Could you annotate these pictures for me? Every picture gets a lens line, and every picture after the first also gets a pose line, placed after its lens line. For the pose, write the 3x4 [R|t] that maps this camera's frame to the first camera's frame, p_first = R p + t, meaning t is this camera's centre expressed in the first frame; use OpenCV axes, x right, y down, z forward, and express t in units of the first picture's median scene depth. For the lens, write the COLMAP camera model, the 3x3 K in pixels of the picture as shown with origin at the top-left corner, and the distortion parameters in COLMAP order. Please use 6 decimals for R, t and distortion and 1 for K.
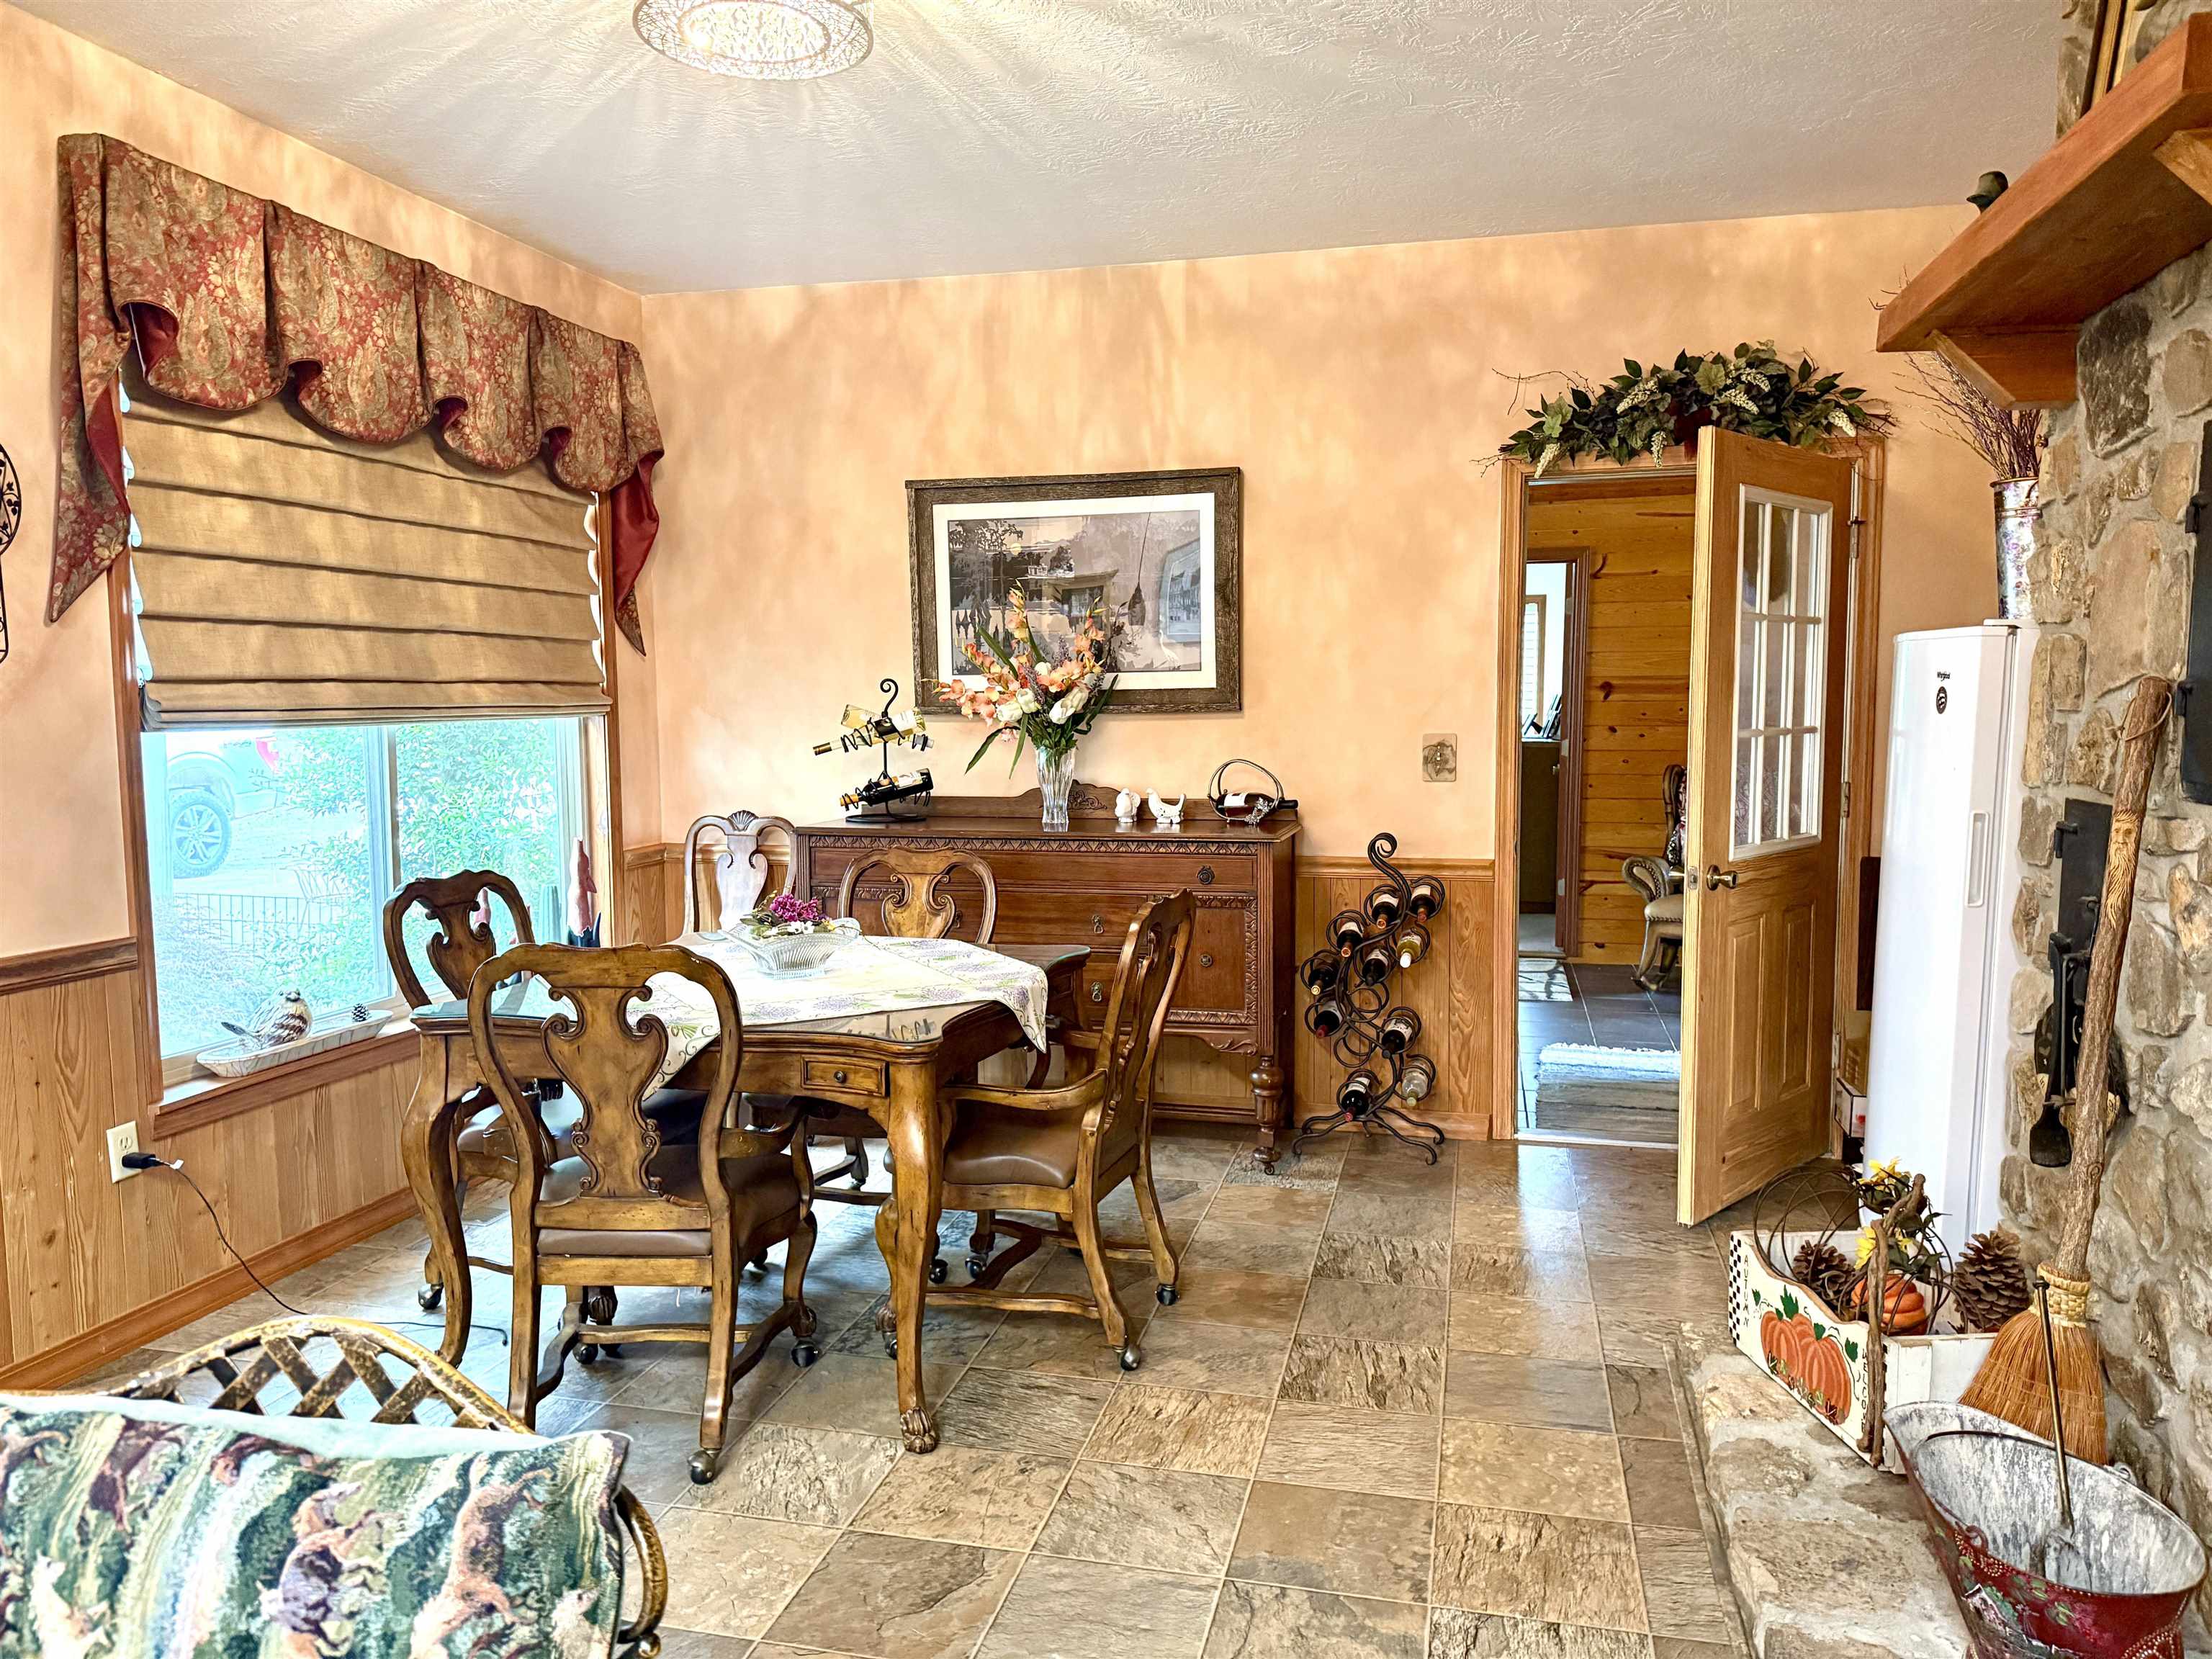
lens RADIAL K [[1557.9, 0, 1111.1], [0, 1557.9, 823.8], [0, 0, 1]] dist [0.027665, -0.008159]
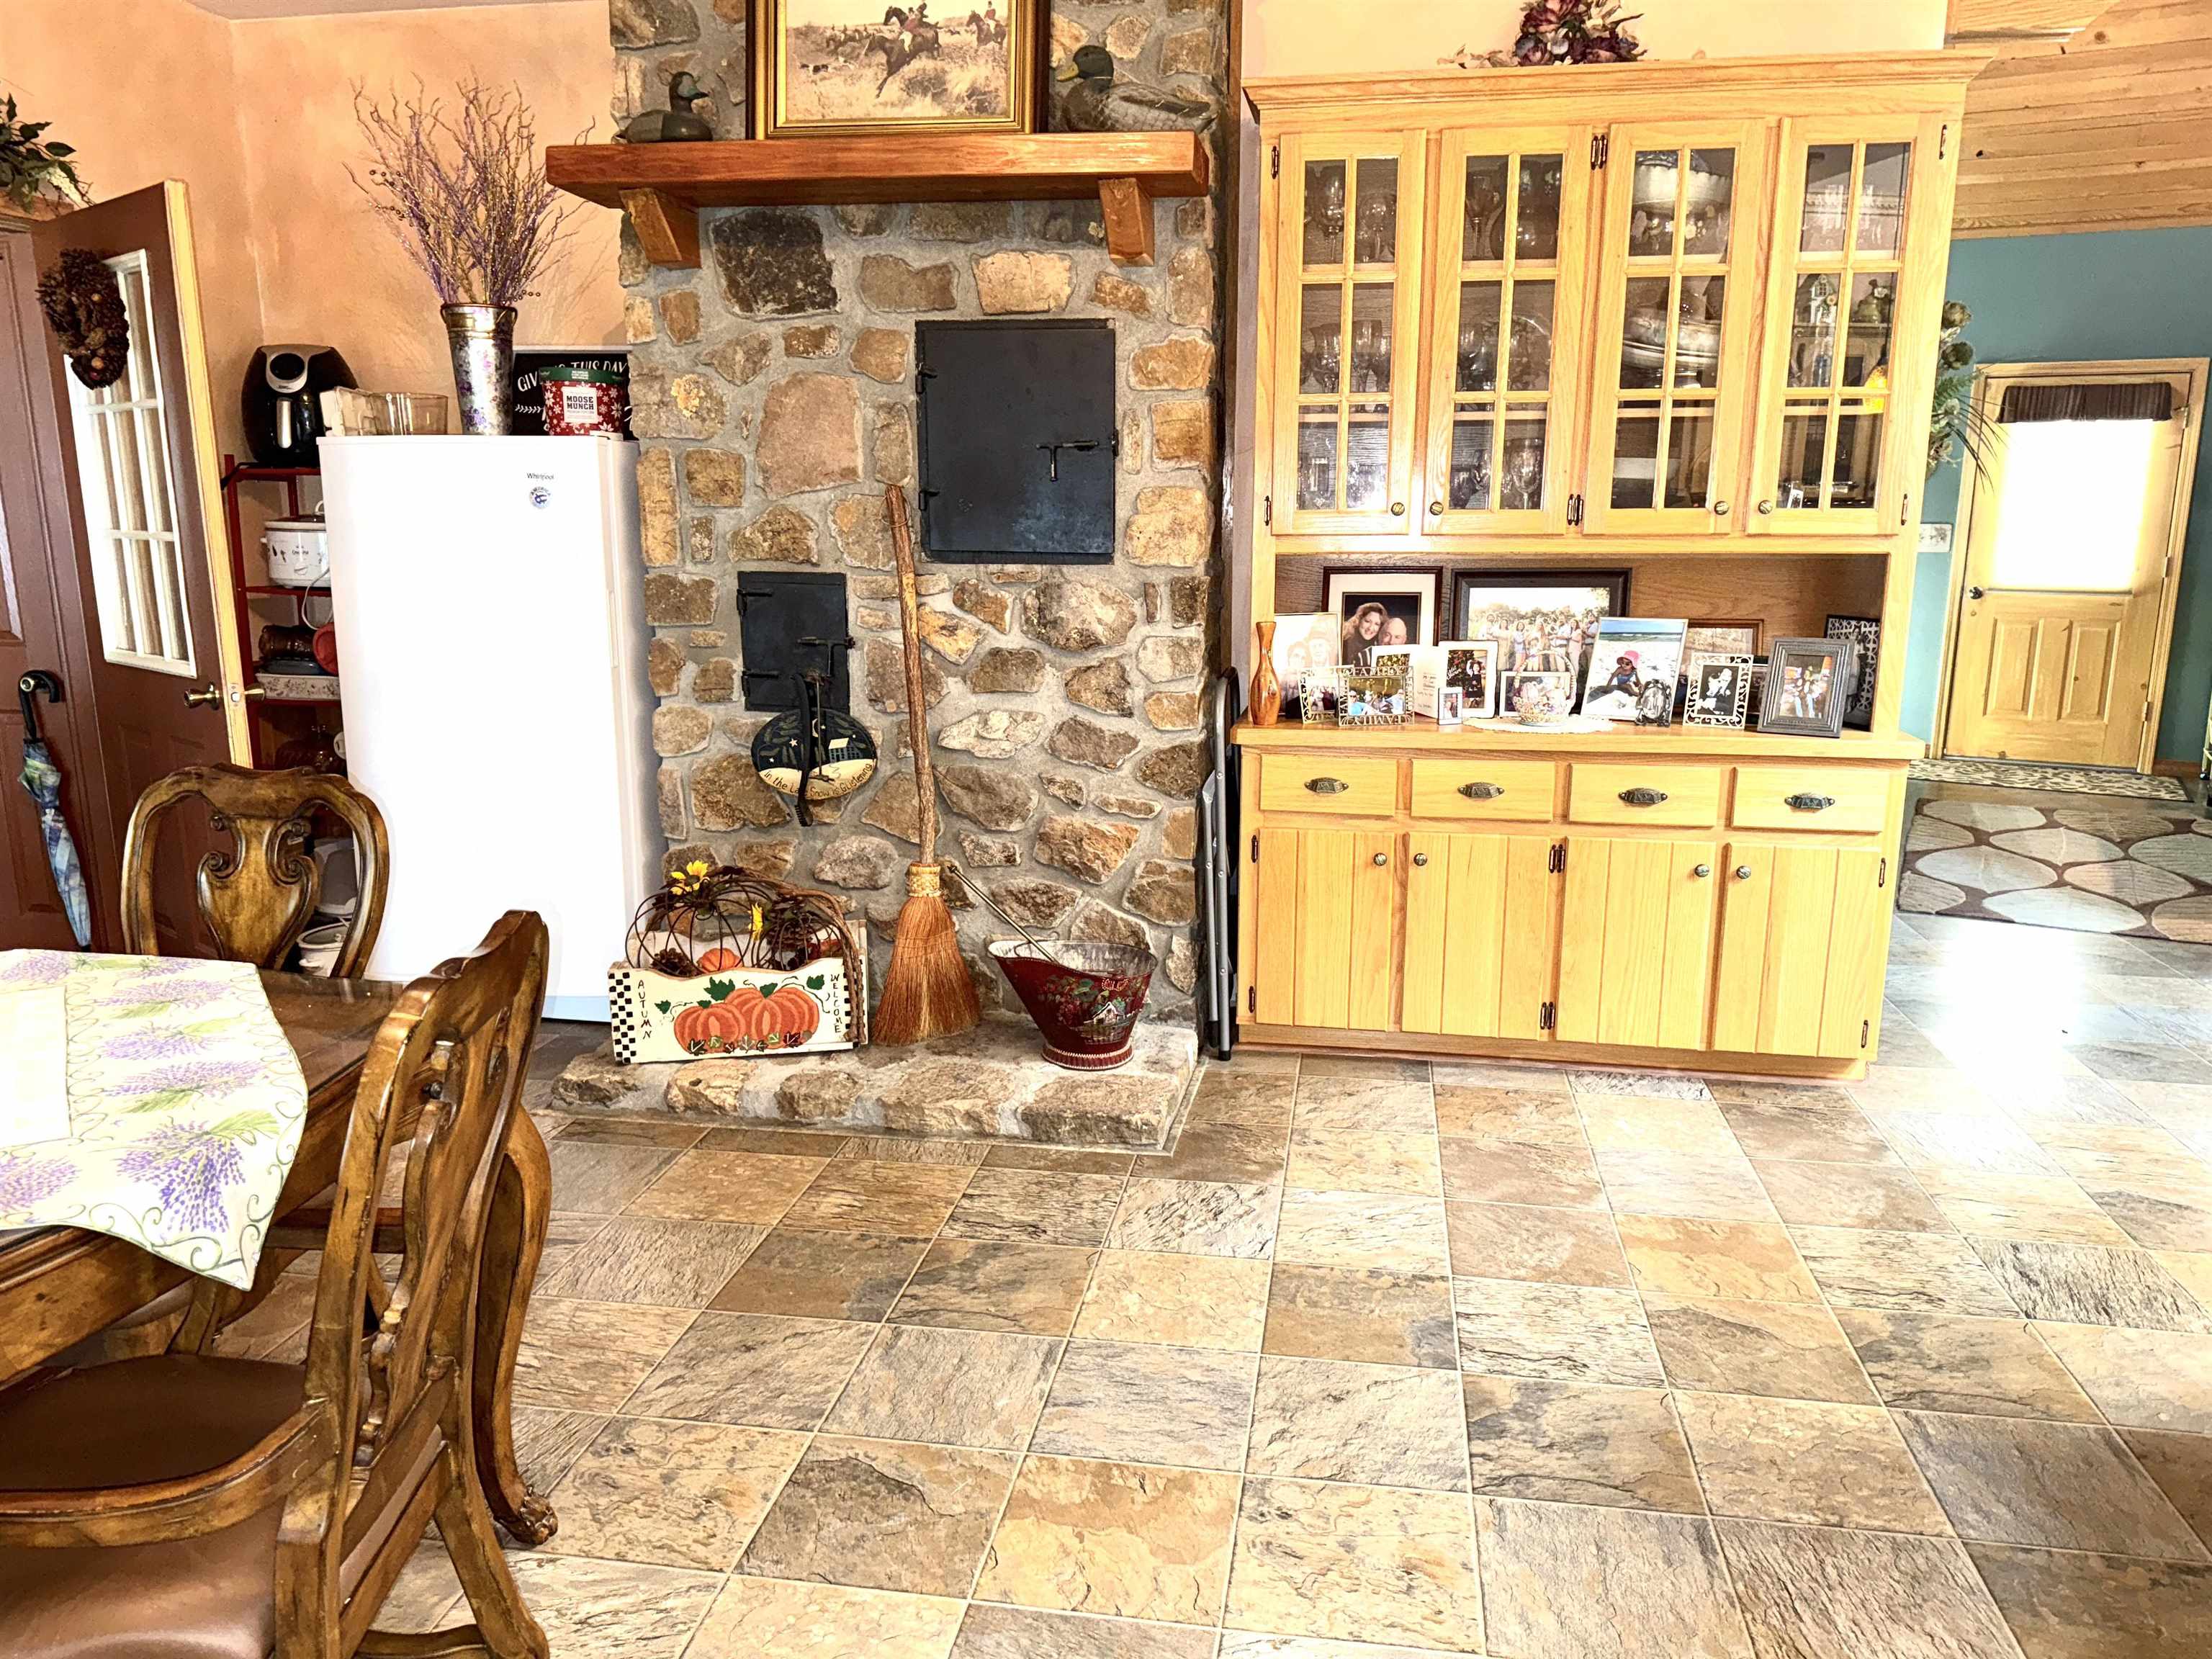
lens RADIAL K [[1557.9, 0, 1111.0], [0, 1557.9, 838.3], [0, 0, 1]] dist [0.027665, -0.008159]
pose [[-0.070638, -0.198103, 0.977633, -0.921733], [0.090536, 0.974762, 0.204063, -0.042221], [-0.993385, 0.102925, -0.050920, 0.876923]]
